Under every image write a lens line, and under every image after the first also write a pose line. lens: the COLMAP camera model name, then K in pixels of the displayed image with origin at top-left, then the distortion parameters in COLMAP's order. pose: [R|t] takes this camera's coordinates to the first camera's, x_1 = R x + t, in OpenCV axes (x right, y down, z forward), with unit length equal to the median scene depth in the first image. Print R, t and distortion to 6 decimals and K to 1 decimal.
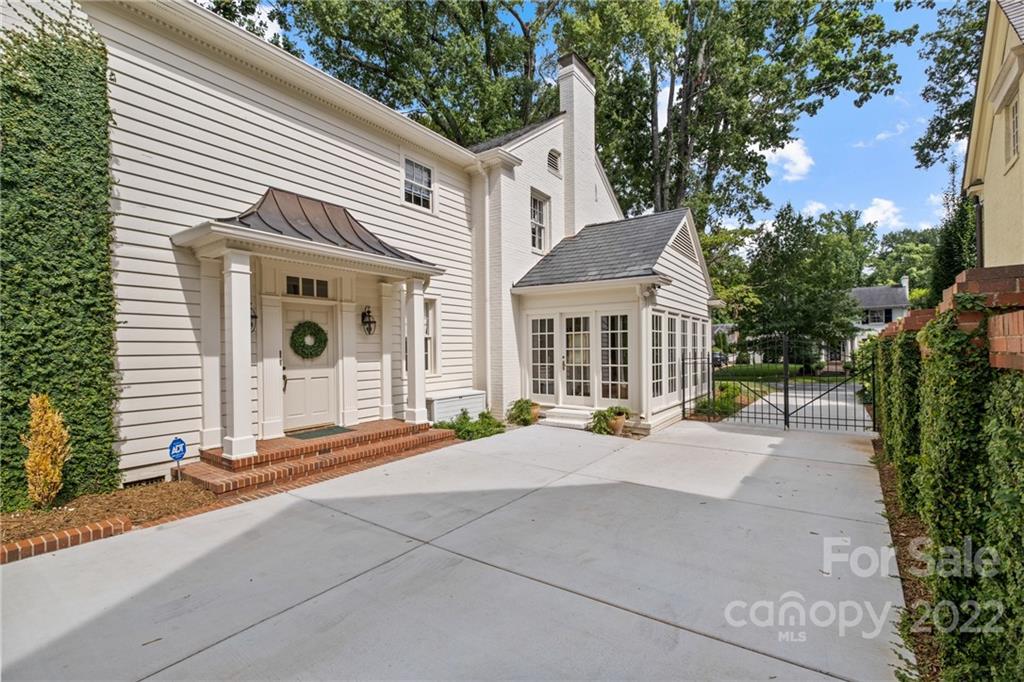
lens RADIAL K [[444.8, 0, 517.7], [0, 444.8, 349.5], [0, 0, 1]] dist [-0.000016, -0.003182]
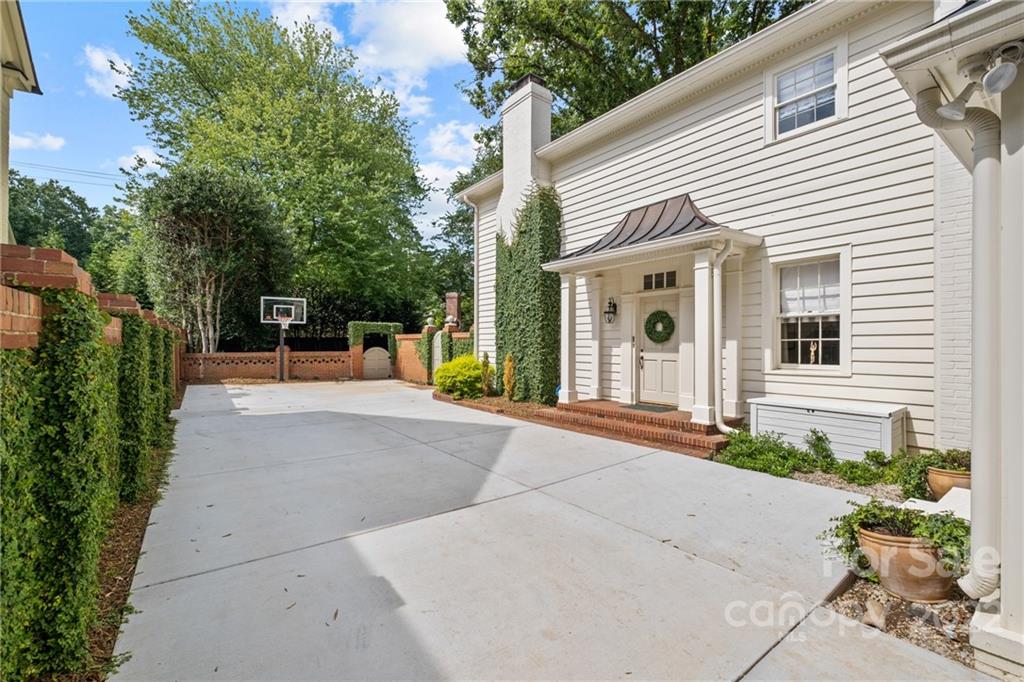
lens RADIAL K [[444.8, 0, 516.6], [0, 444.8, 339.7], [0, 0, 1]] dist [-0.000016, -0.003182]
pose [[-0.305519, 0.007409, -0.952157, 0.750458], [0.006785, 0.999961, 0.005604, 0.002811], [0.952162, -0.004748, -0.305557, 1.025363]]
